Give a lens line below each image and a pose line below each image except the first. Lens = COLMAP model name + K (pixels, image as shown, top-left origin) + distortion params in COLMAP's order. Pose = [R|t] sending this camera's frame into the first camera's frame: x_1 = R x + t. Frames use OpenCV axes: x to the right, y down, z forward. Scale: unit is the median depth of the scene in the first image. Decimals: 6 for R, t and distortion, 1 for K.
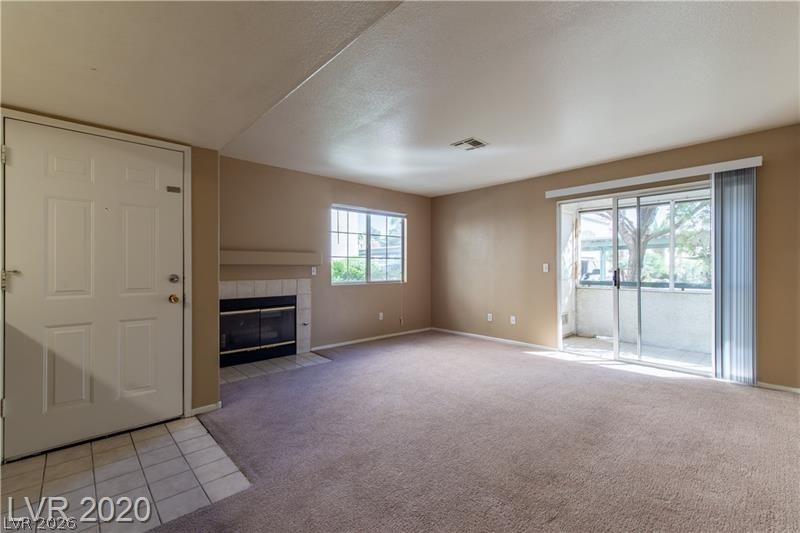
lens RADIAL K [[351.2, 0, 397.5], [0, 351.2, 267.2], [0, 0, 1]] dist [0.001400, 0.000142]
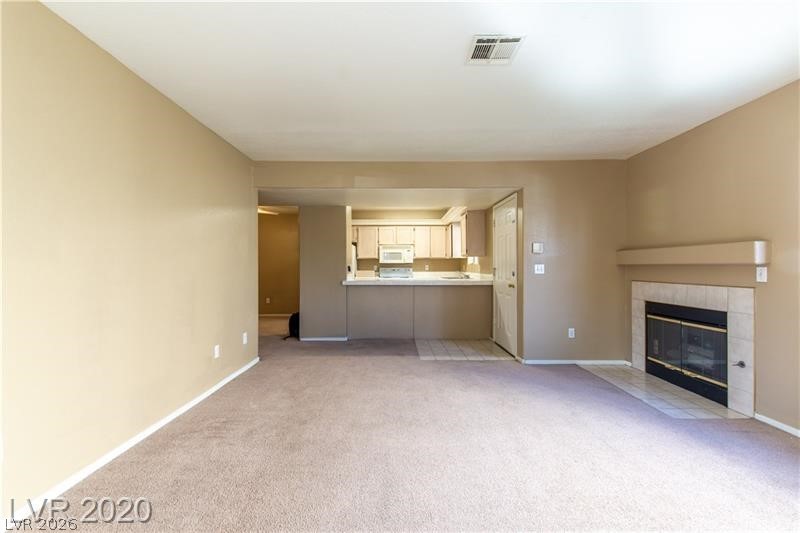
lens RADIAL K [[351.2, 0, 398.1], [0, 351.2, 265.8], [0, 0, 1]] dist [0.001400, 0.000142]
pose [[-0.673566, 0.000062, -0.739127, 0.490022], [0.000630, 1.000000, -0.000491, -0.002083], [0.739127, -0.000796, -0.673566, 0.857505]]
